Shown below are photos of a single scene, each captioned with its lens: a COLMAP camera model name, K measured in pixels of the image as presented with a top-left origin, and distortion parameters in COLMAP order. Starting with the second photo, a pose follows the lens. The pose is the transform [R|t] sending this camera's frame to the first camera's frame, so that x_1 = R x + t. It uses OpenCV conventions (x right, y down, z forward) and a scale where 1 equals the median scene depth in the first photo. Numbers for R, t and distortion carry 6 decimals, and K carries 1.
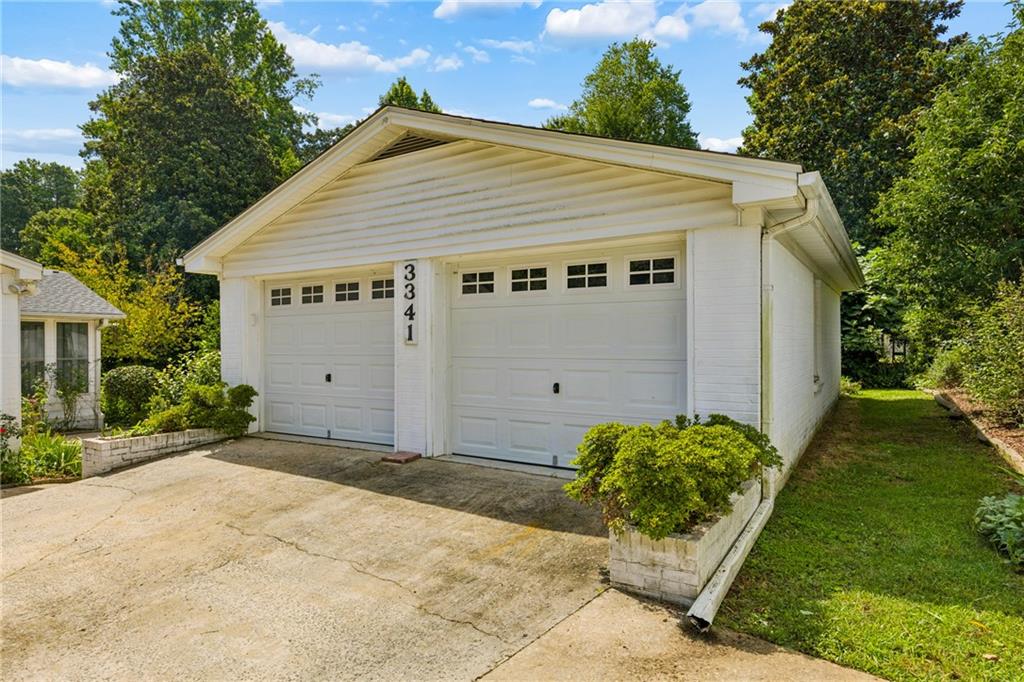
lens RADIAL K [[603.6, 0, 509.8], [0, 603.6, 347.2], [0, 0, 1]] dist [0.004326, 0.002442]
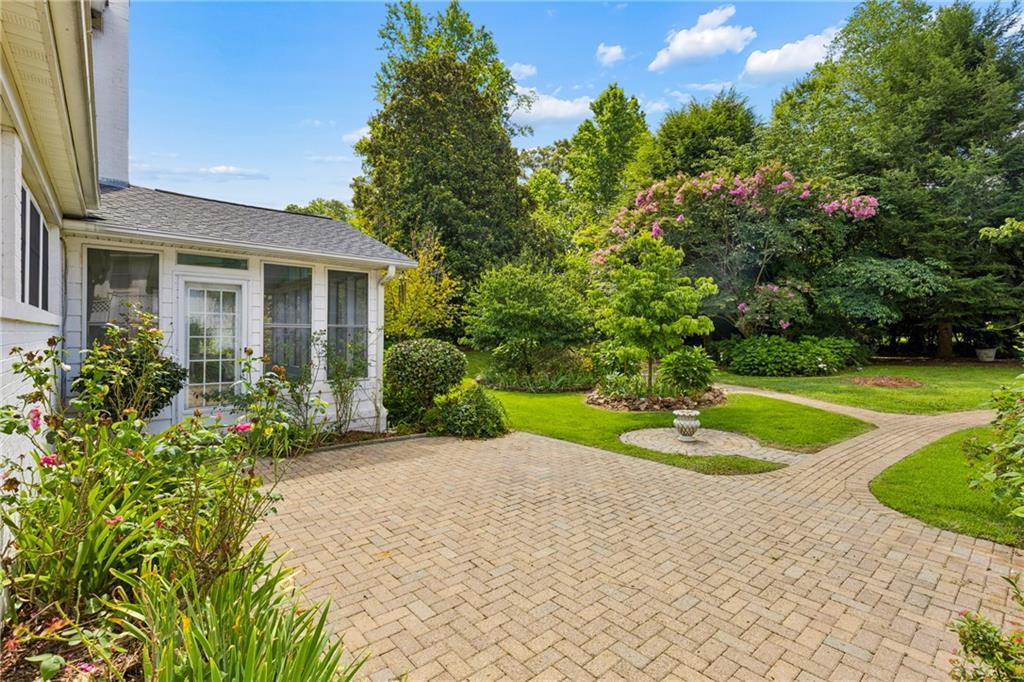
lens RADIAL K [[468.3, 0, 509.4], [0, 468.3, 340.2], [0, 0, 1]] dist [0.001480, -0.000026]
pose [[0.959180, 0.015239, -0.282387, -0.231154], [-0.012543, 0.999857, 0.011353, 0.015141], [0.282519, -0.007348, 0.959234, 0.316111]]
